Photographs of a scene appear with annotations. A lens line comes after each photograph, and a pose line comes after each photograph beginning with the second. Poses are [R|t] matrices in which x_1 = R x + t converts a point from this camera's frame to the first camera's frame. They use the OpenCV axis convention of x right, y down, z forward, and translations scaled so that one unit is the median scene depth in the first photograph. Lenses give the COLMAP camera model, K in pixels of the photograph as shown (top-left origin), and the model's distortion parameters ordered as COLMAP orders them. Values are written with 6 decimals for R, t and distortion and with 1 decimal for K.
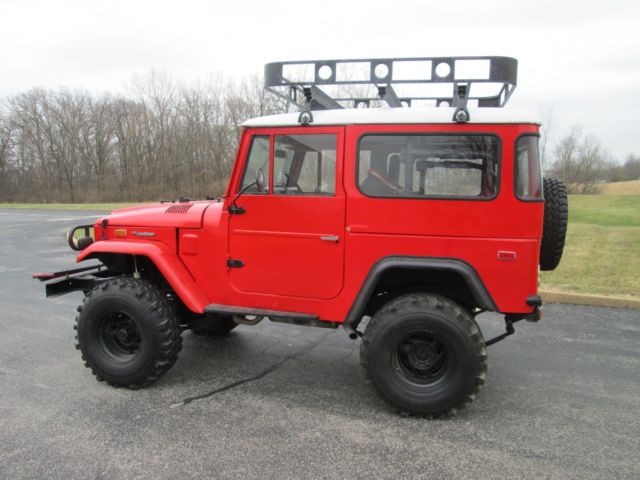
lens RADIAL K [[531.9, 0, 323.8], [0, 531.9, 244.9], [0, 0, 1]] dist [-0.055021, 0.026511]
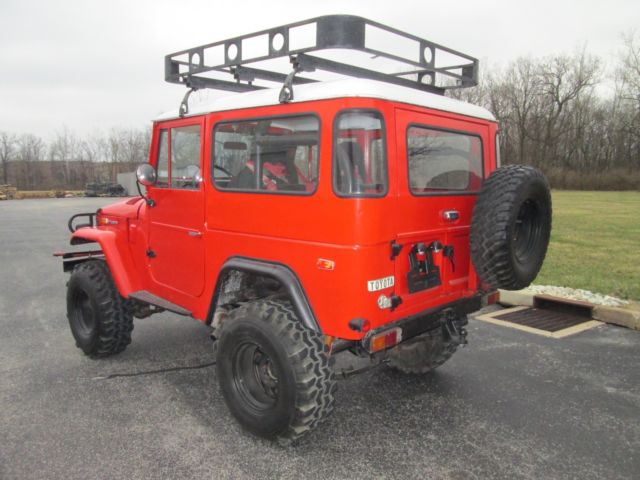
lens RADIAL K [[531.9, 0, 322.9], [0, 531.9, 243.9], [0, 0, 1]] dist [-0.055021, 0.026511]
pose [[0.876803, 0.054352, -0.477767, 0.671418], [-0.046304, 0.998517, 0.028617, -0.031808], [0.478615, -0.002969, 0.878020, 0.267528]]
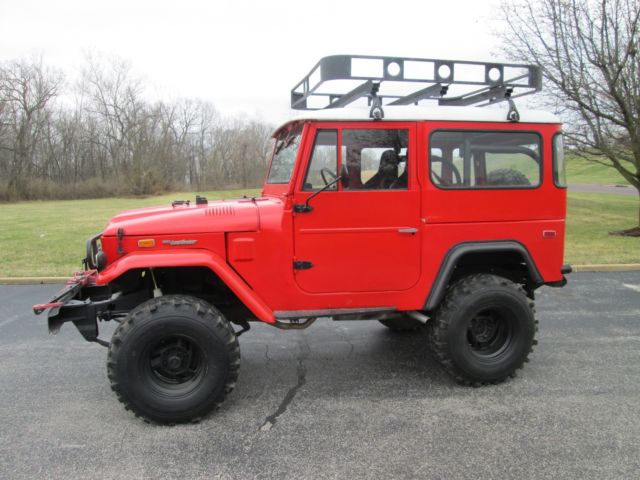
lens RADIAL K [[531.9, 0, 321.9], [0, 531.9, 244.1], [0, 0, 1]] dist [-0.055021, 0.026511]
pose [[0.893990, -0.081269, 0.440656, -0.591598], [0.077528, 0.996637, 0.026521, -0.026459], [-0.441329, 0.010454, 0.897284, 0.146704]]
